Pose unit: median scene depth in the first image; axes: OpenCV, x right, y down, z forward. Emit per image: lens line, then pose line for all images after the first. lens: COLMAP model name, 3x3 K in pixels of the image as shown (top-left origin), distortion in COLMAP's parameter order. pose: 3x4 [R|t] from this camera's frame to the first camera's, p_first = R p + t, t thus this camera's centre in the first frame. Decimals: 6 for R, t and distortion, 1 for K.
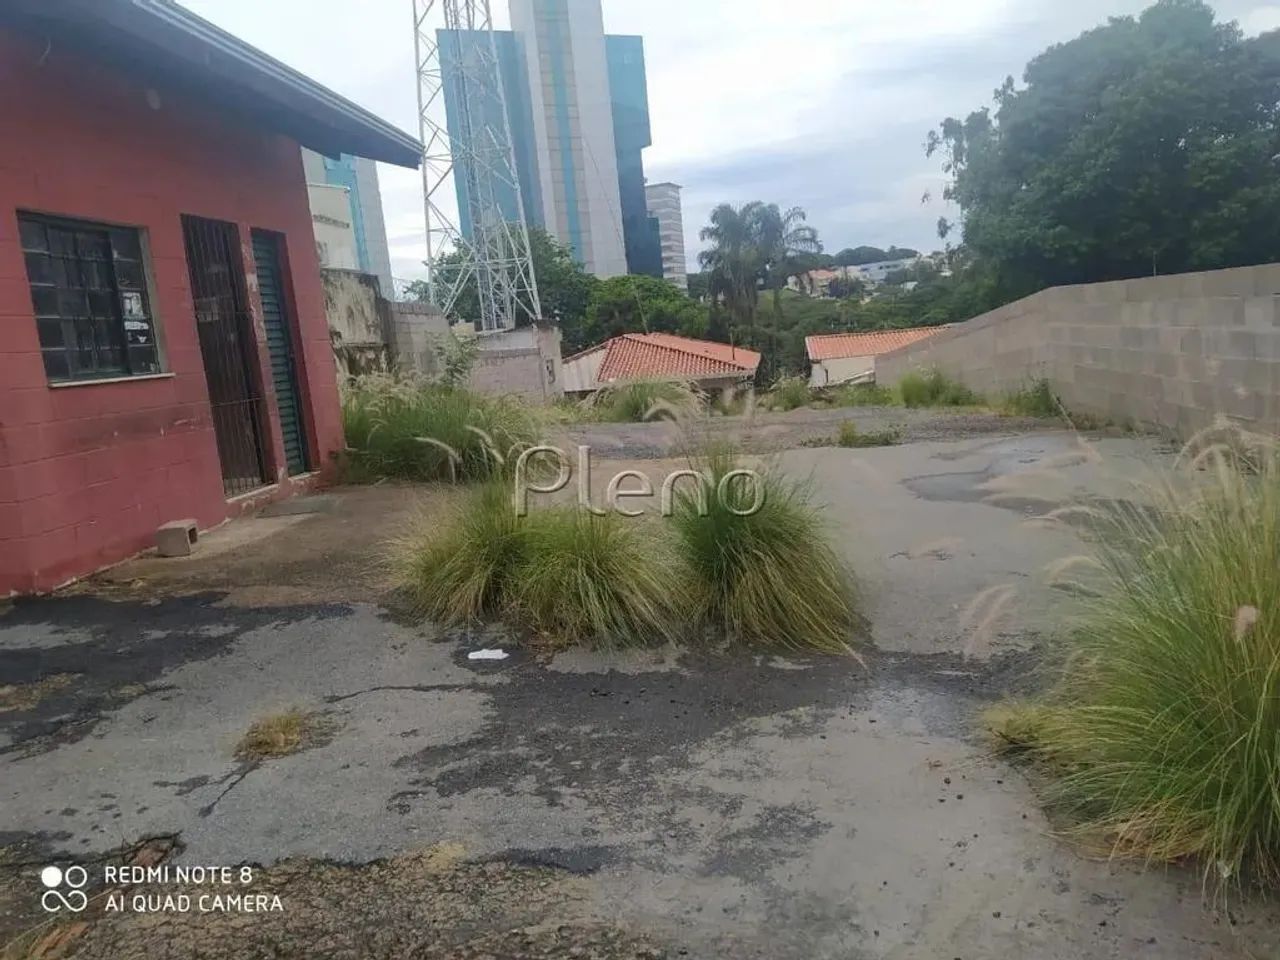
lens RADIAL K [[1088.6, 0, 628.9], [0, 1088.6, 488.6], [0, 0, 1]] dist [0.076297, -0.101223]
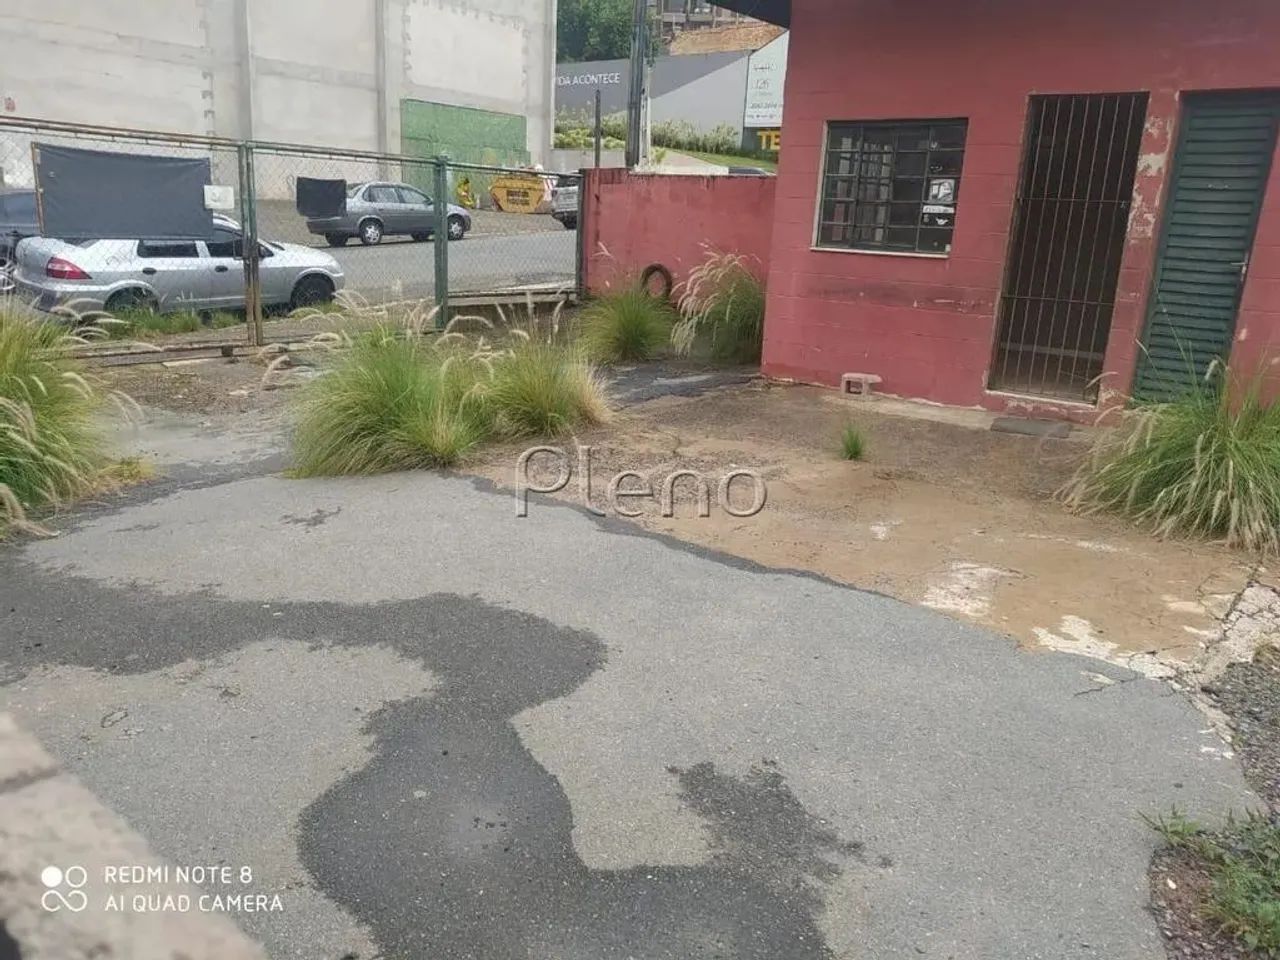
lens RADIAL K [[1059.5, 0, 640.2], [0, 1059.5, 478.4], [0, 0, 1]] dist [0.077845, -0.077939]
pose [[-0.542795, 0.259479, -0.798776, 0.676709], [-0.123017, 0.916256, 0.381236, -0.277318], [0.830807, 0.305196, -0.465419, 1.347248]]
